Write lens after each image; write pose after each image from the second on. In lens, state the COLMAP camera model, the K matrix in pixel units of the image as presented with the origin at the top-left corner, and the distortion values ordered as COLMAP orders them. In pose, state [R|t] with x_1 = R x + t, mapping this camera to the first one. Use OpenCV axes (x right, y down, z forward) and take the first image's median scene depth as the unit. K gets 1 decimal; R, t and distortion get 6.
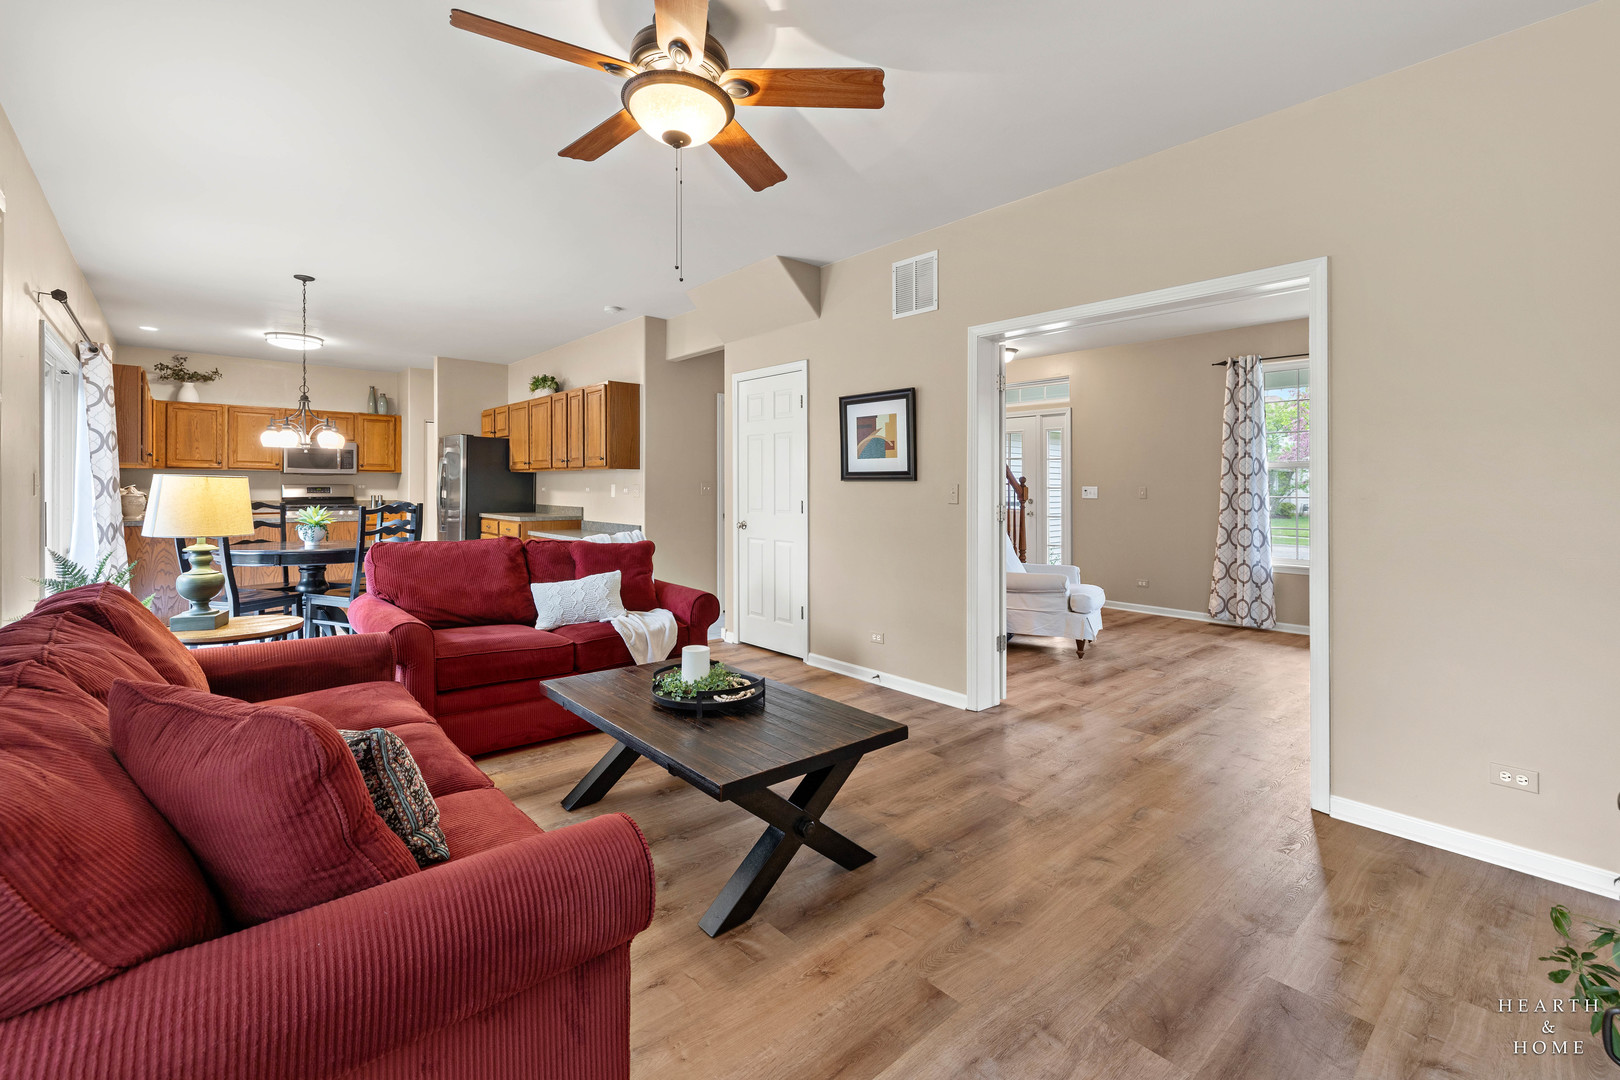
lens RADIAL K [[708.0, 0, 807.5], [0, 708.0, 479.3], [0, 0, 1]] dist [0.001505, 0.000103]
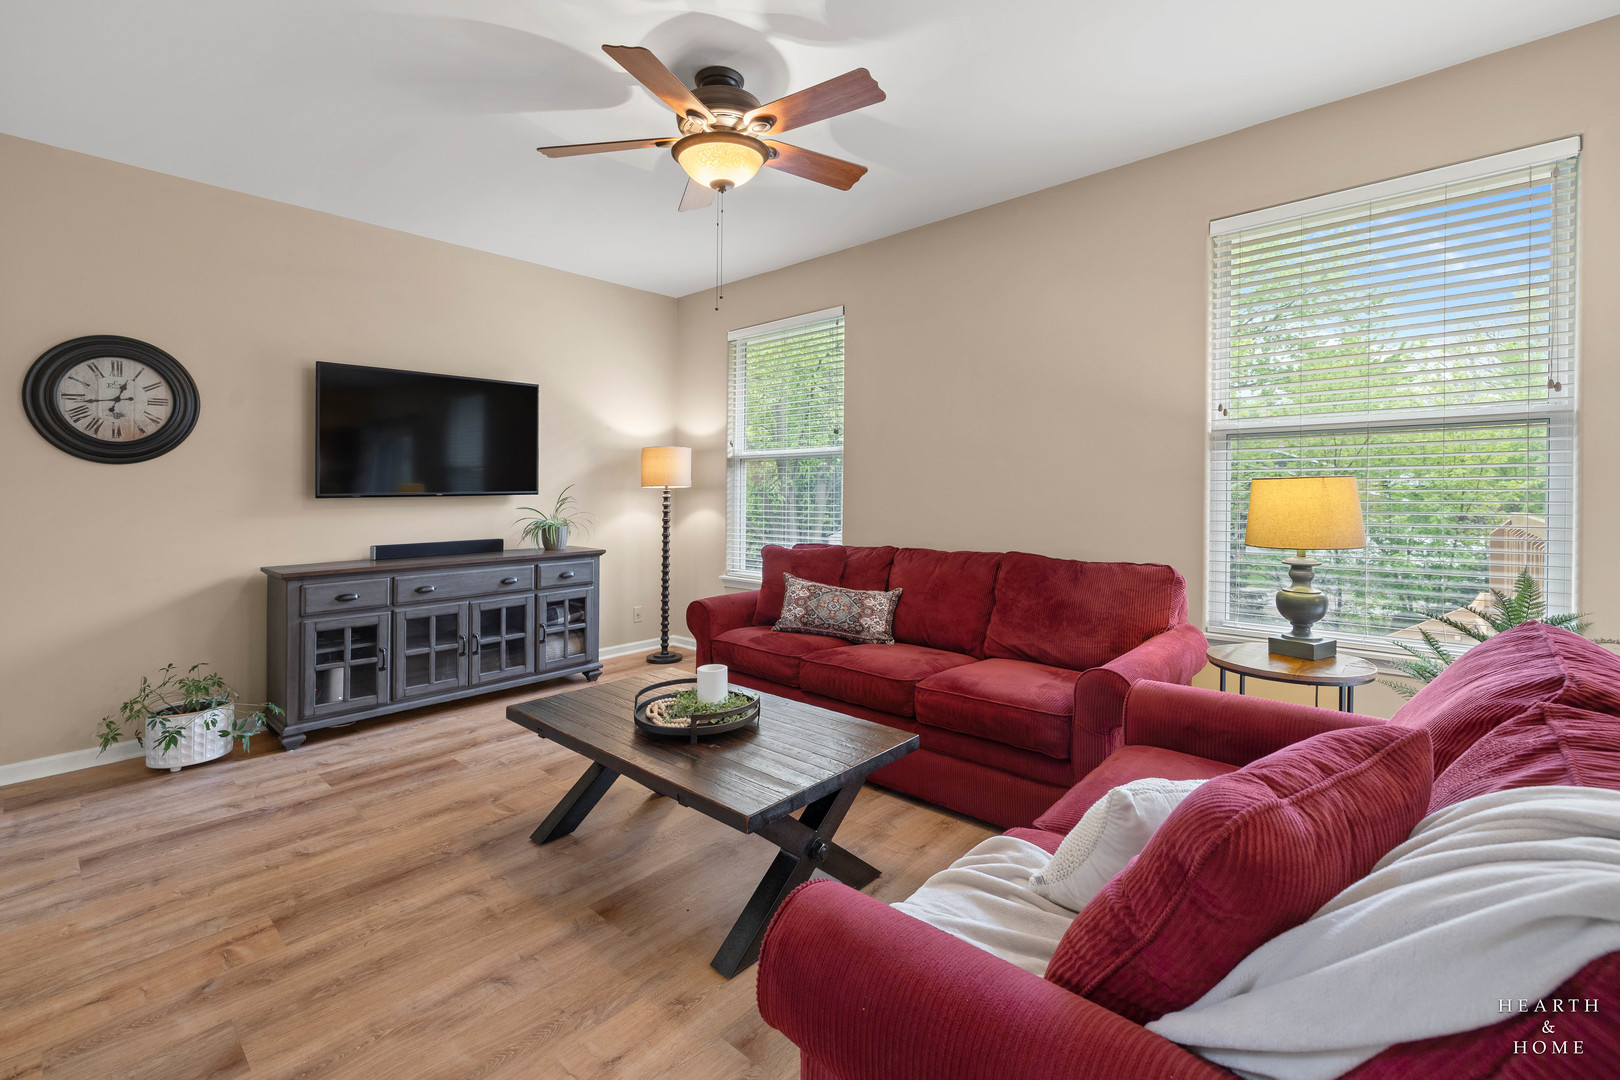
lens RADIAL K [[714.8, 0, 803.7], [0, 714.8, 484.7], [0, 0, 1]] dist [0.001958, 0.000327]
pose [[-0.994065, -0.000807, -0.108781, -0.085832], [0.001197, 0.999831, -0.018349, 0.011196], [0.108778, -0.018371, -0.993896, 0.942769]]
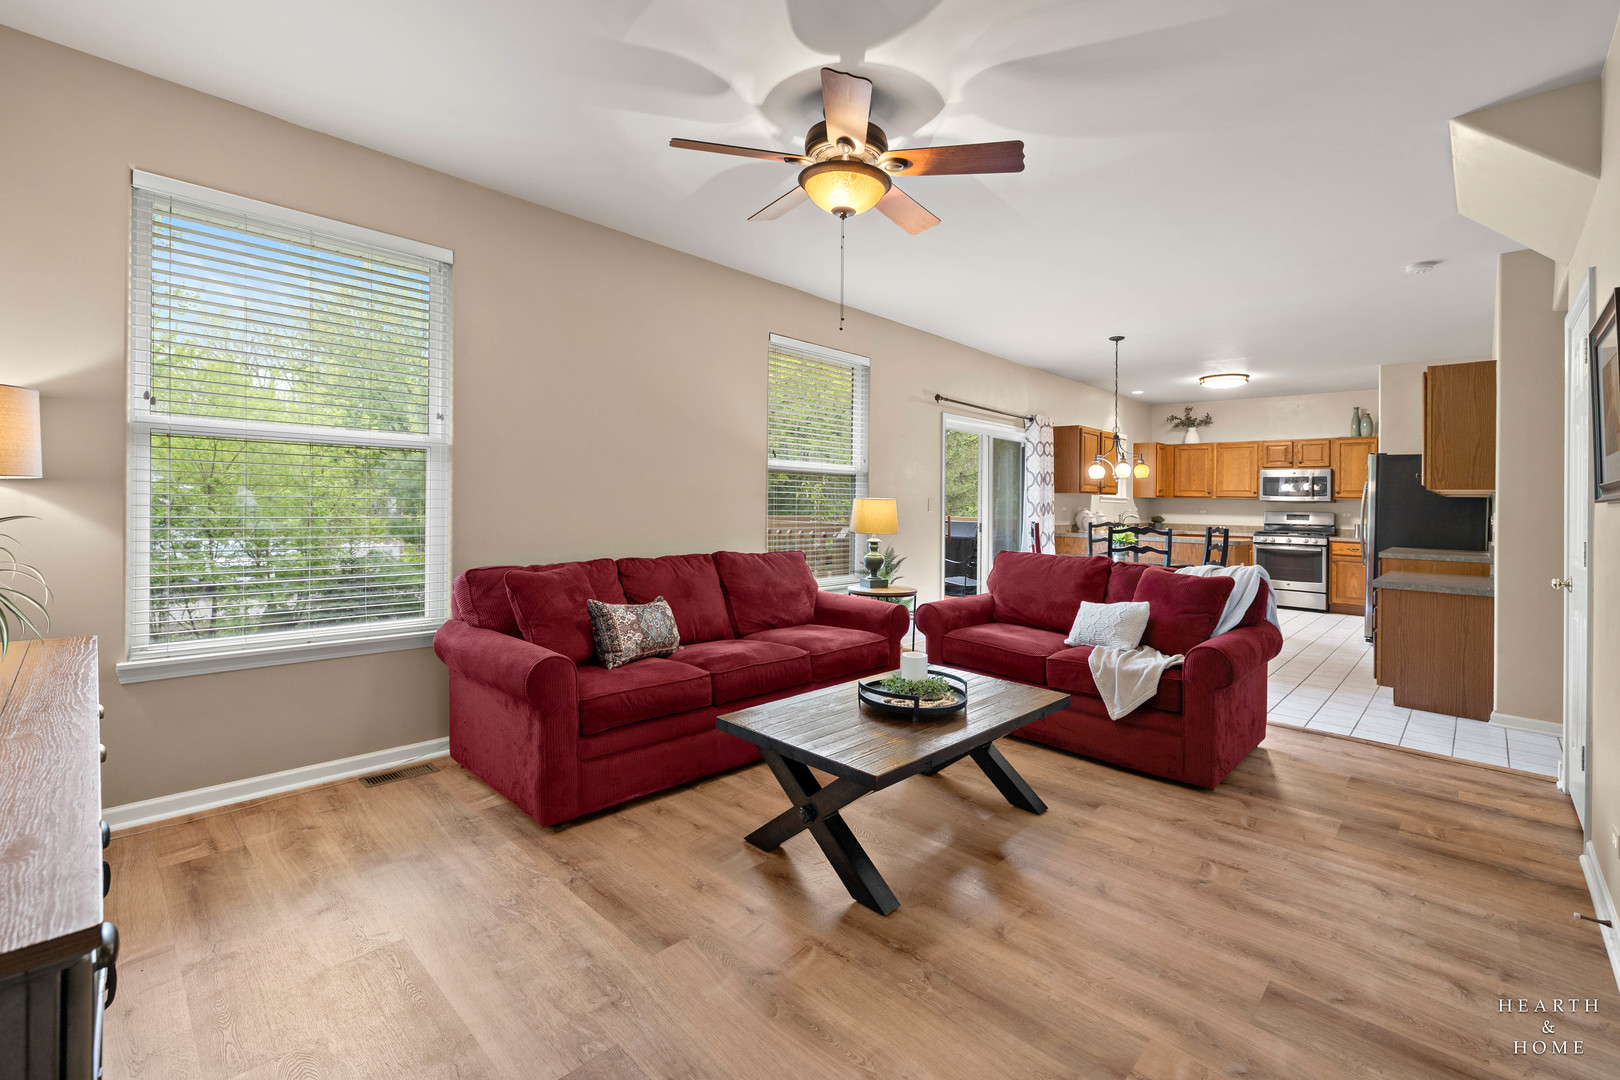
lens RADIAL K [[694.5, 0, 807.2], [0, 694.5, 509.2], [0, 0, 1]] dist [-0.000637, 0.000579]
pose [[0.081673, 0.006251, -0.996640, 0.427367], [-0.008844, 0.999946, 0.005547, 0.007237], [0.996620, 0.008361, 0.081723, 0.367982]]
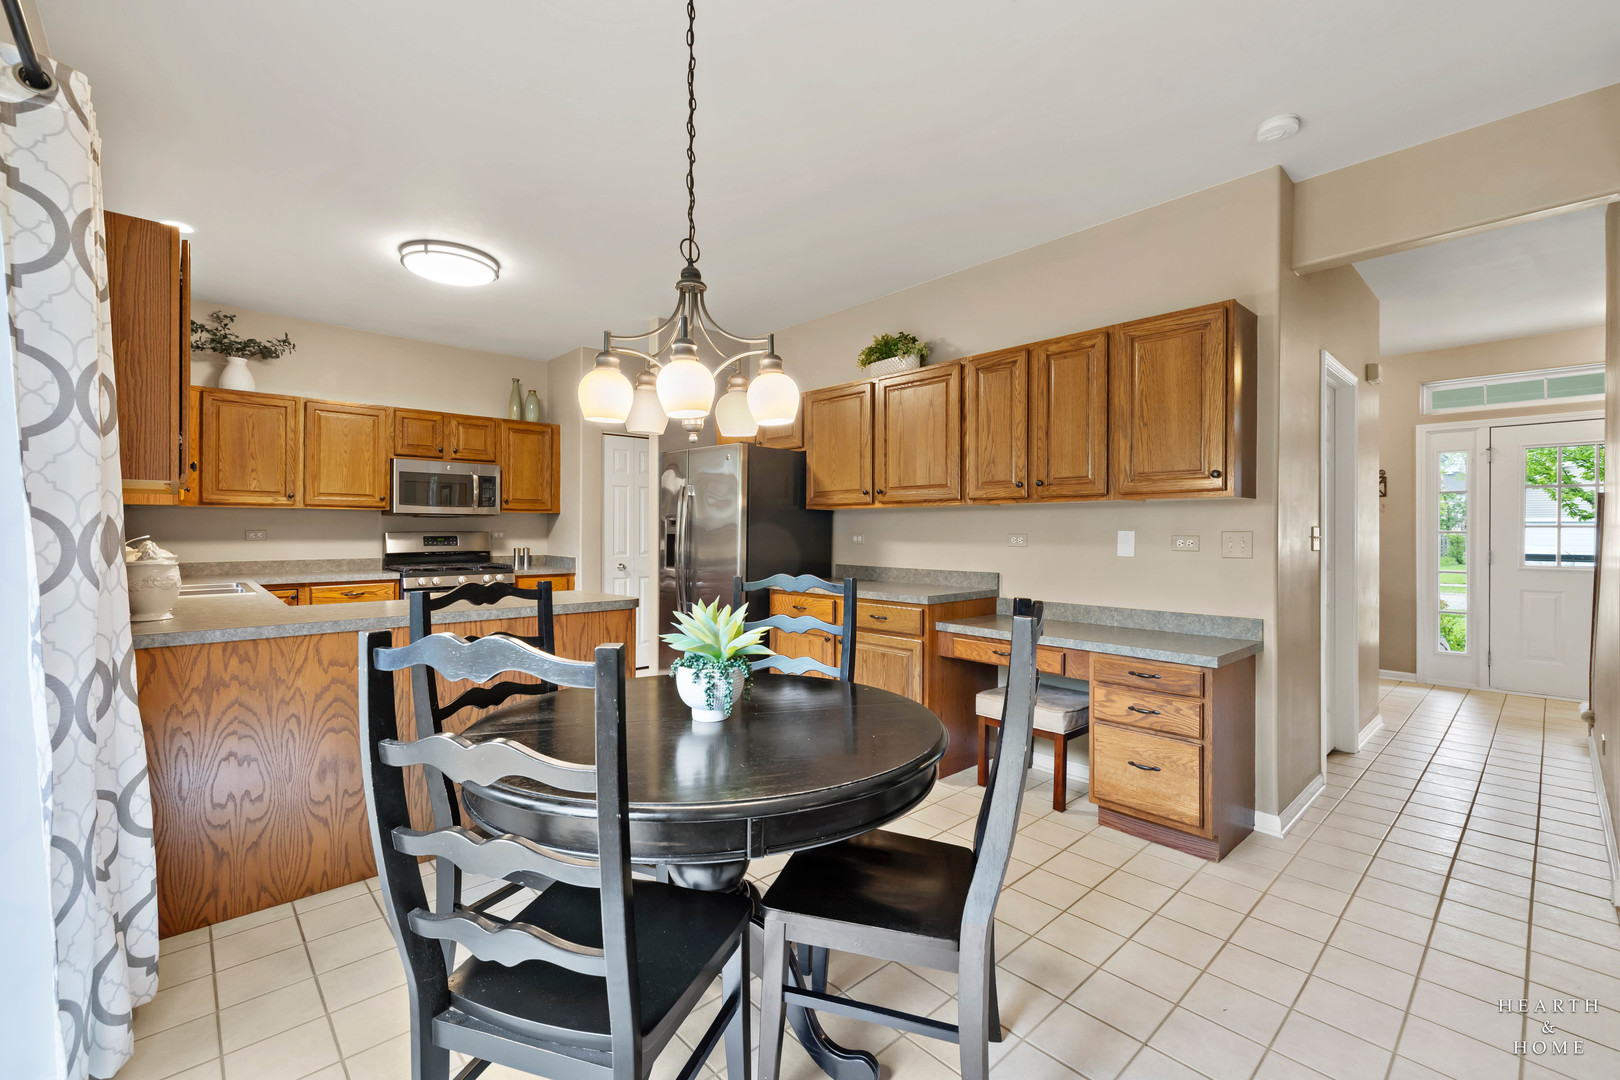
lens RADIAL K [[682.2, 0, 807.9], [0, 682.2, 520.8], [0, 0, 1]] dist [-0.000069, -0.000063]
pose [[0.999688, -0.004033, 0.024642, -0.653126], [0.004128, 0.999984, -0.003817, 0.001941], [-0.024626, 0.003918, 0.999689, 0.668319]]
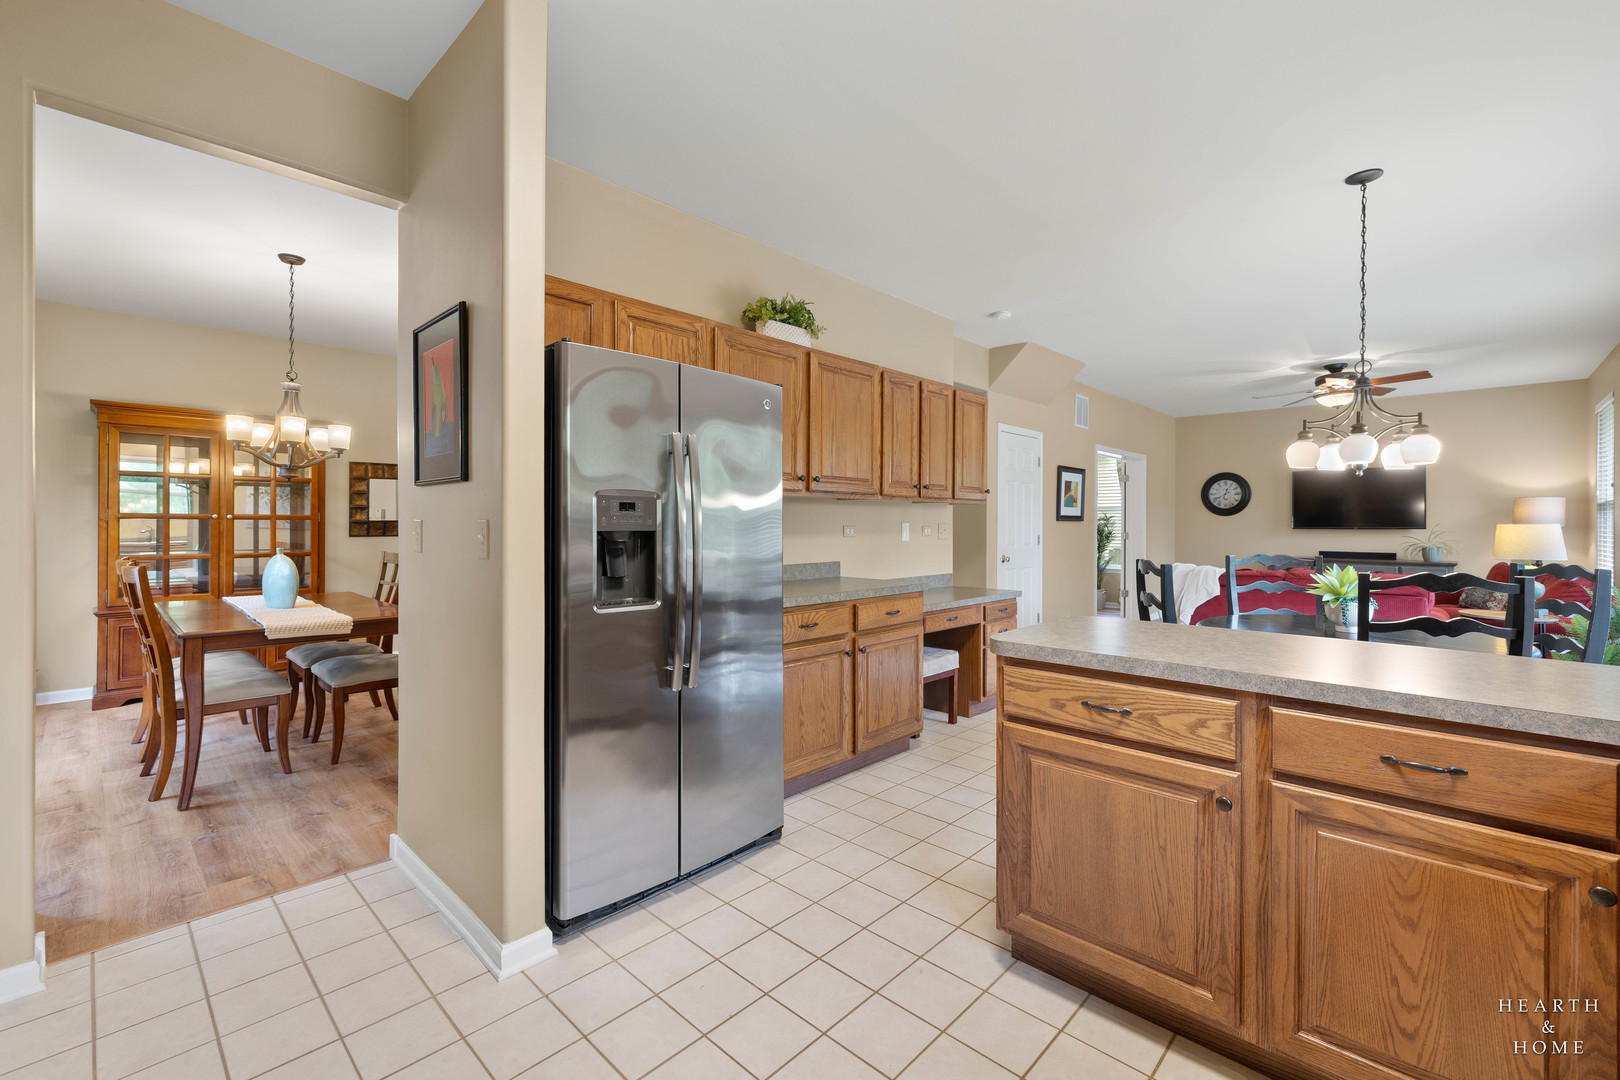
lens RADIAL K [[690.7, 0, 804.1], [0, 690.7, 530.0], [0, 0, 1]] dist [-0.000370, 0.000046]
pose [[-0.086088, -0.017078, 0.996141, -1.229681], [-0.015580, 0.999754, 0.015793, 0.005912], [-0.996166, -0.014161, -0.086333, 1.486141]]
